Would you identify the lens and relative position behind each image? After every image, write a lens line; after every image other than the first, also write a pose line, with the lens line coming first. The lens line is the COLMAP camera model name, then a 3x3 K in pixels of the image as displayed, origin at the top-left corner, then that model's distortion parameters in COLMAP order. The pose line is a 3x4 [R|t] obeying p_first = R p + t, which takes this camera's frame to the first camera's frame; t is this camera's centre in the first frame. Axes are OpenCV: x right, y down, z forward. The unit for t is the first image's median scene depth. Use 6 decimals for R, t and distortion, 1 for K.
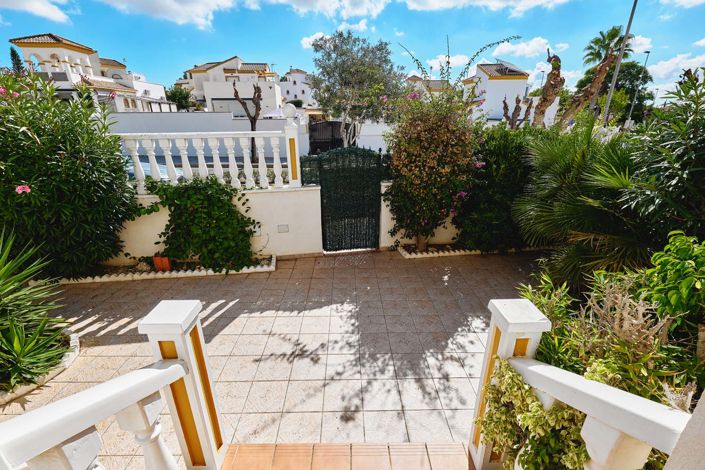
lens RADIAL K [[311.5, 0, 353.8], [0, 311.5, 231.4], [0, 0, 1]] dist [0.000099, -0.000168]
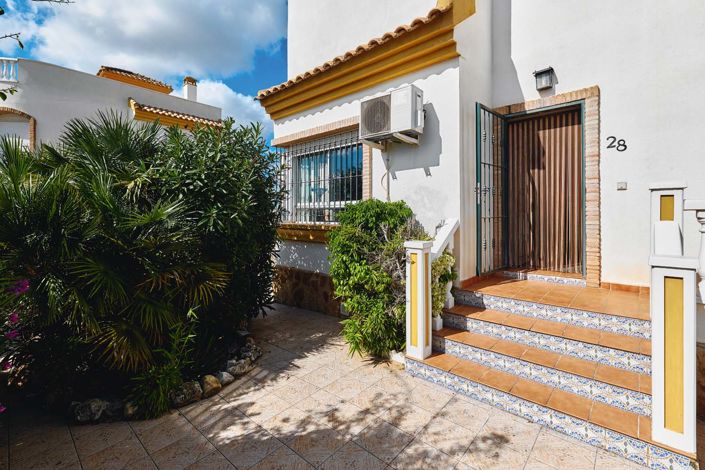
lens RADIAL K [[315.9, 0, 353.5], [0, 315.9, 213.6], [0, 0, 1]] dist [-0.001298, -0.000263]
pose [[-0.732246, 0.010188, 0.680964, -0.031379], [0.249138, 0.934589, 0.253917, -0.031011], [-0.633834, 0.355584, -0.686887, 0.155969]]
